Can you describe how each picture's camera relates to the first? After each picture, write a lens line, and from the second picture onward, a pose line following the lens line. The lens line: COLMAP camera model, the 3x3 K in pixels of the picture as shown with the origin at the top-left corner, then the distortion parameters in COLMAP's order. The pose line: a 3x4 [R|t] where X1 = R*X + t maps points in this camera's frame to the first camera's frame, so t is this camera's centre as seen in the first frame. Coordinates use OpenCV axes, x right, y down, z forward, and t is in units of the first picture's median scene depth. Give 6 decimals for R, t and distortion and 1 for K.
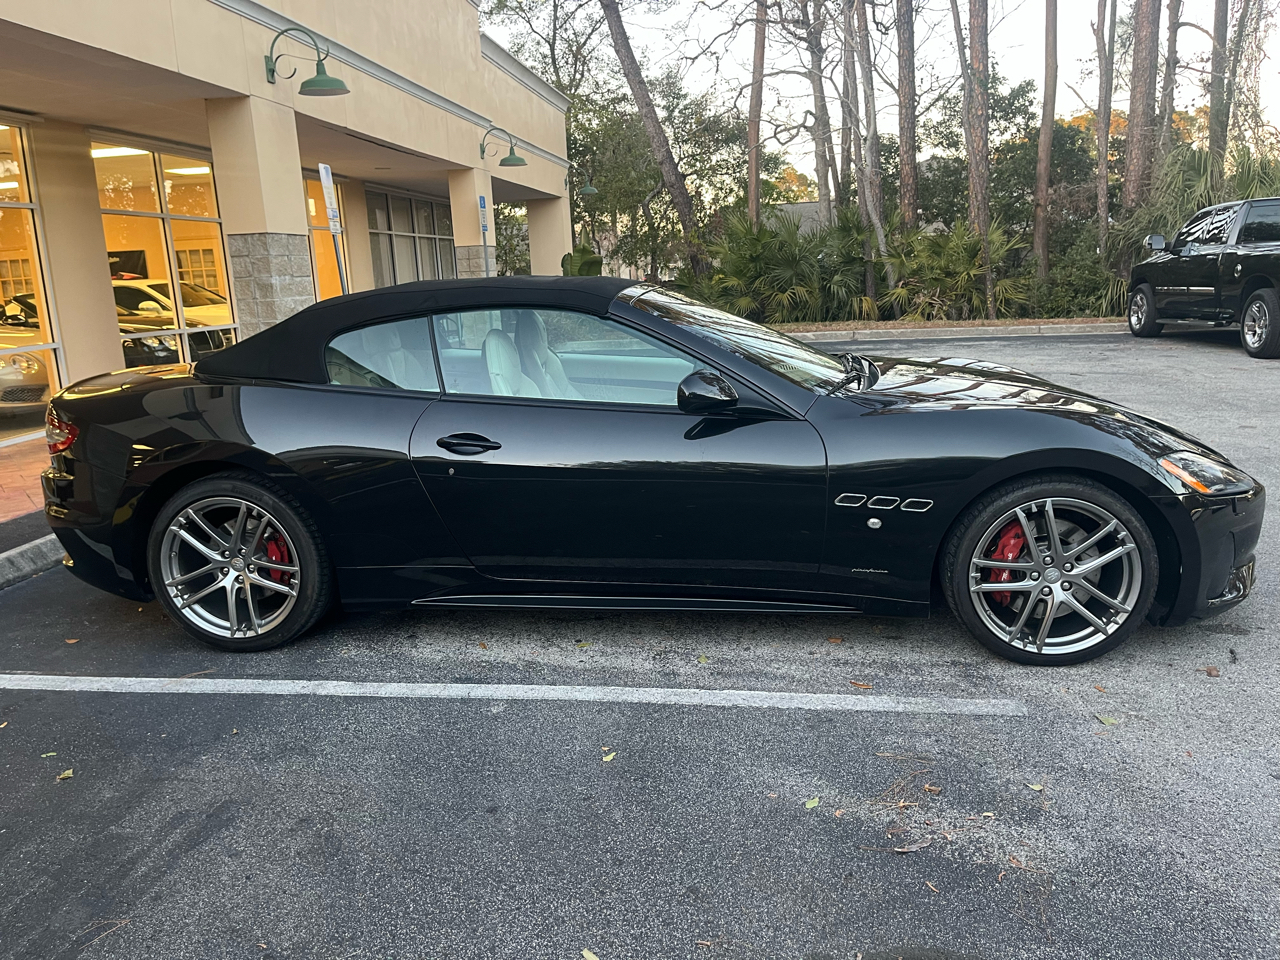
lens RADIAL K [[976.5, 0, 637.3], [0, 976.5, 467.7], [0, 0, 1]] dist [0.072833, -0.095944]
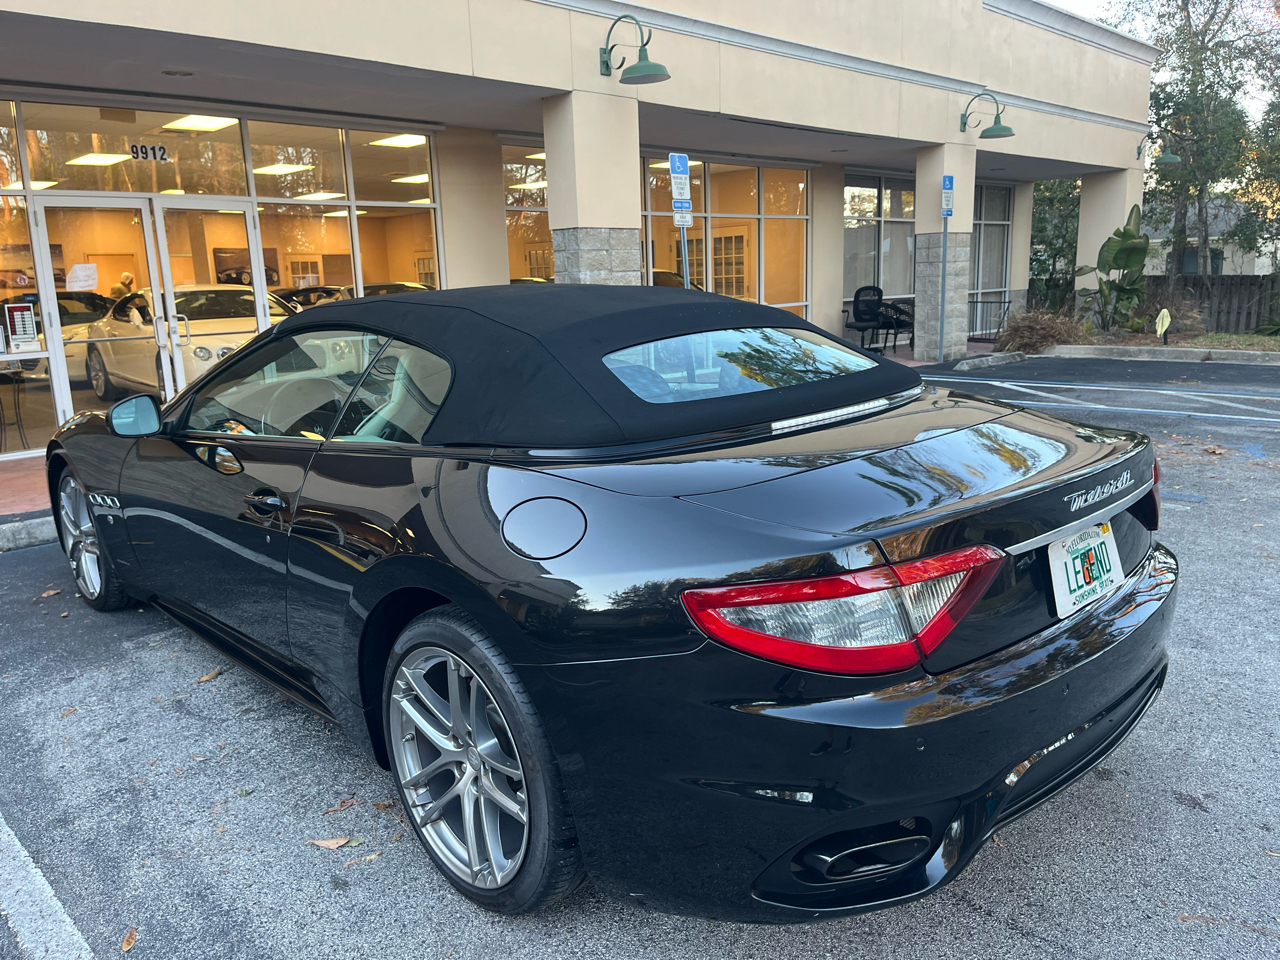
lens RADIAL K [[976.3, 0, 635.9], [0, 976.3, 481.1], [0, 0, 1]] dist [0.075560, -0.100358]
pose [[0.790583, 0.150839, -0.593487, 0.299528], [-0.131514, 0.988395, 0.076018, -0.065196], [0.598066, 0.017953, 0.801246, 0.234054]]
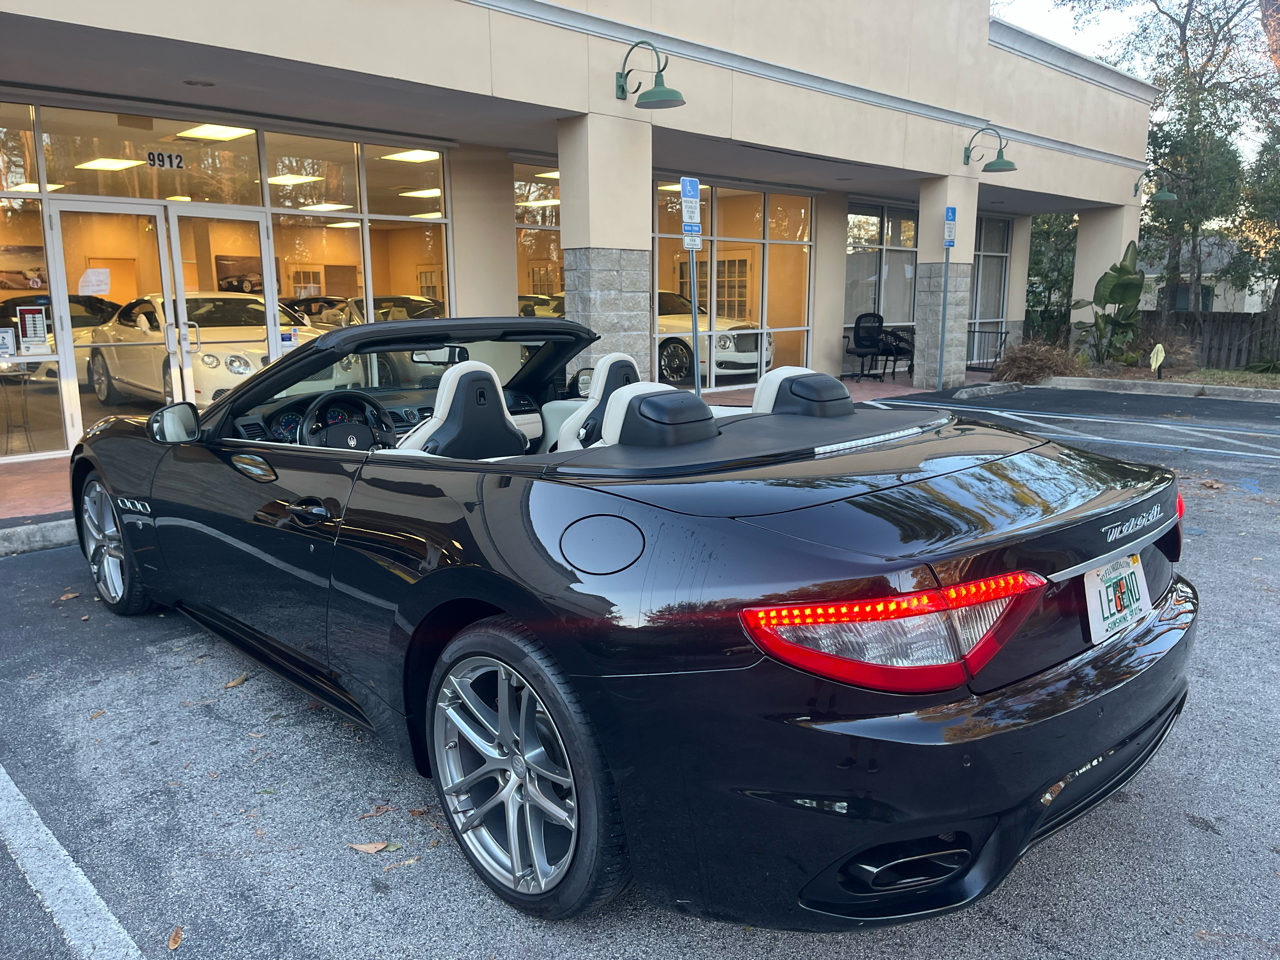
lens RADIAL K [[973.9, 0, 644.2], [0, 973.9, 487.0], [0, 0, 1]] dist [0.080578, -0.105304]
pose [[0.796511, 0.164485, -0.581820, 0.293392], [-0.158734, 0.985418, 0.061279, -0.064239], [0.583415, 0.043545, 0.811006, 0.220201]]
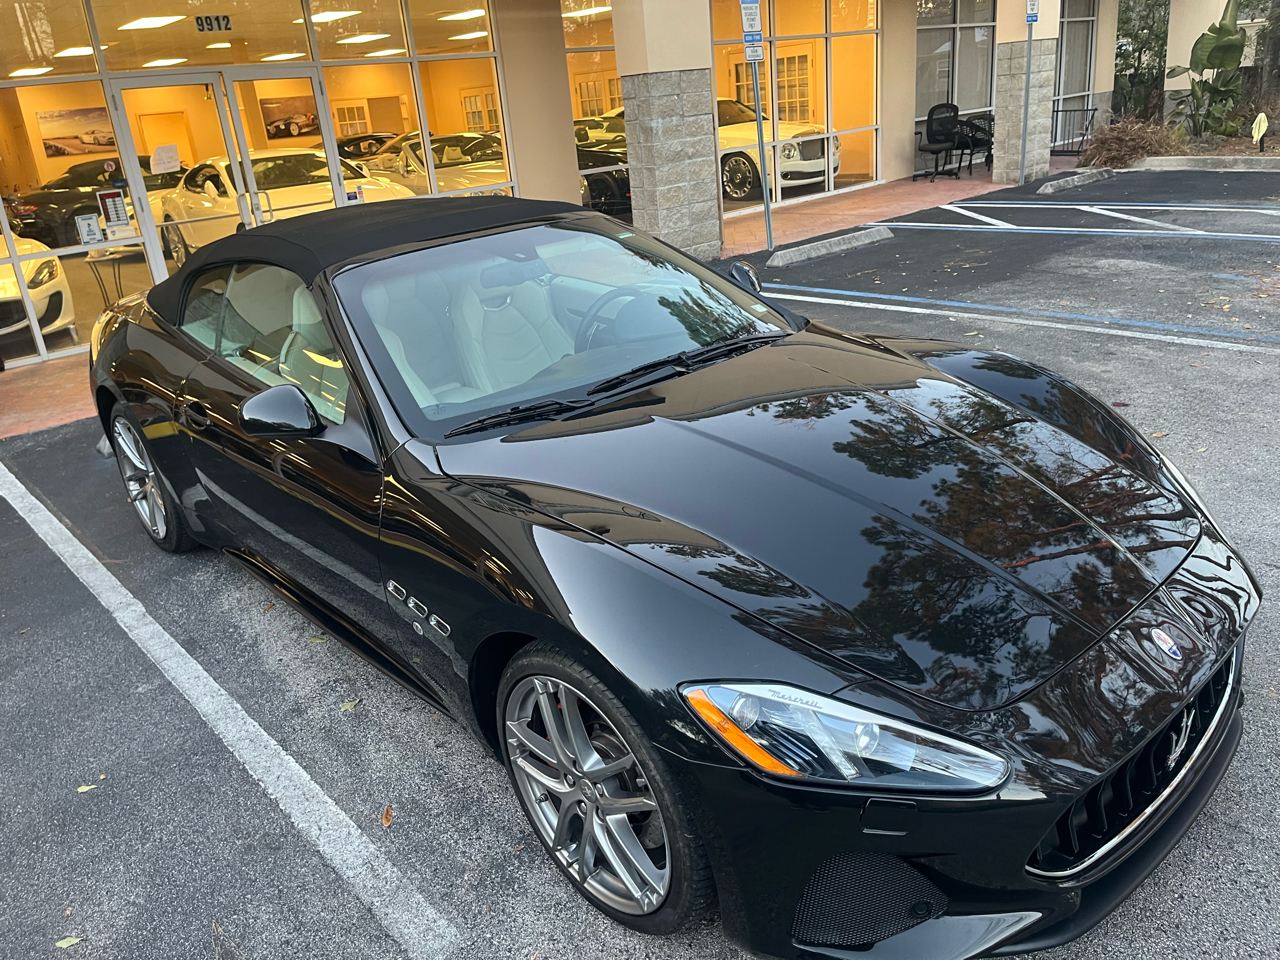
lens RADIAL K [[964.0, 0, 631.9], [0, 964.0, 474.6], [0, 0, 1]] dist [0.110587, -0.142267]
pose [[0.762724, 0.216245, -0.609500, 0.281773], [-0.077831, 0.966285, 0.245431, -0.088801], [0.642024, -0.139758, 0.753839, 0.203564]]
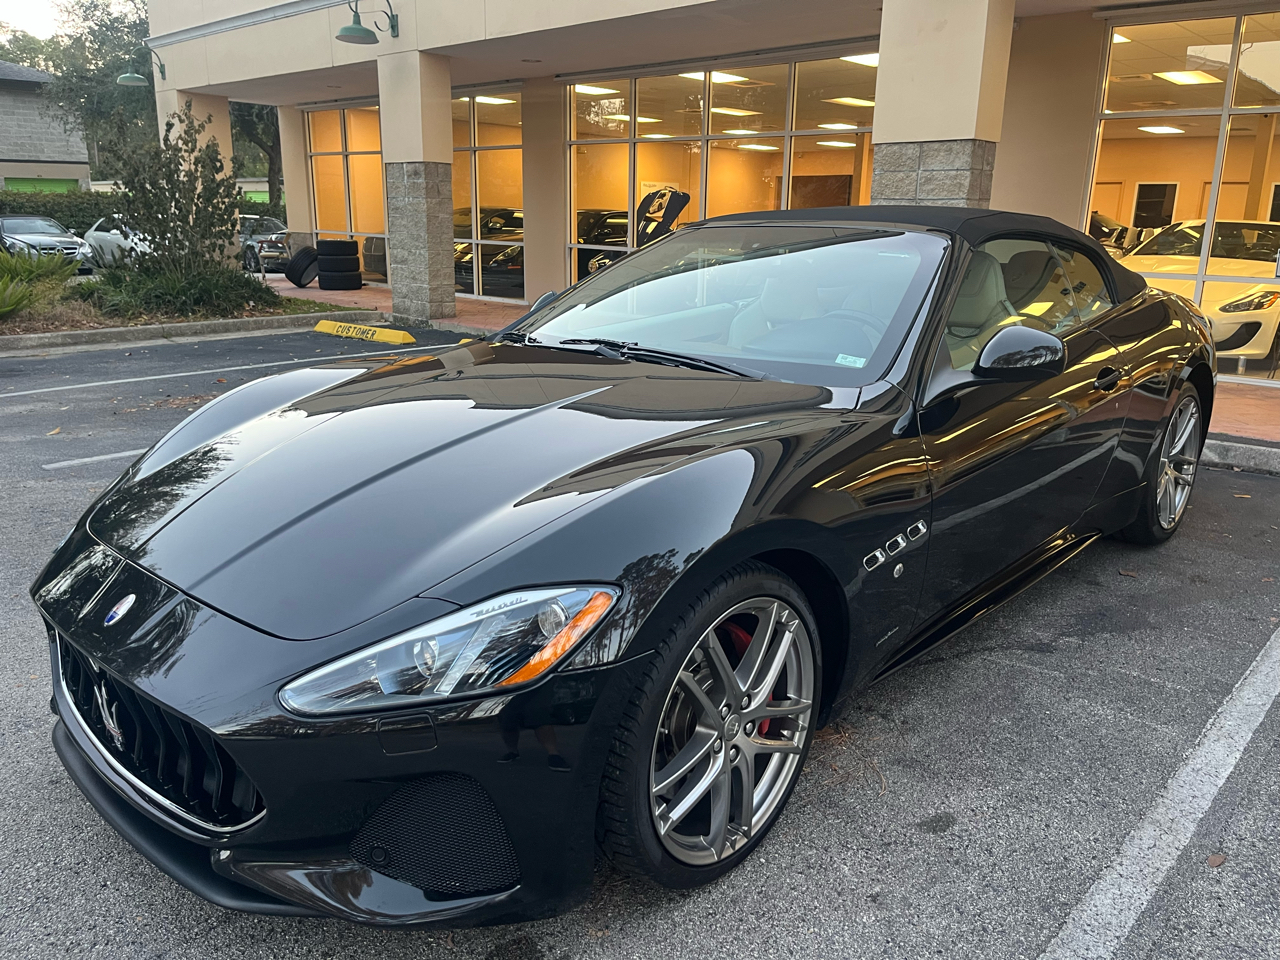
lens RADIAL K [[976.3, 0, 635.9], [0, 976.3, 481.1], [0, 0, 1]] dist [0.075560, -0.100358]
pose [[-0.582274, 0.252279, -0.772860, 0.338682], [-0.151078, 0.900501, 0.407766, -0.138910], [0.798832, 0.354194, -0.486224, 0.617953]]
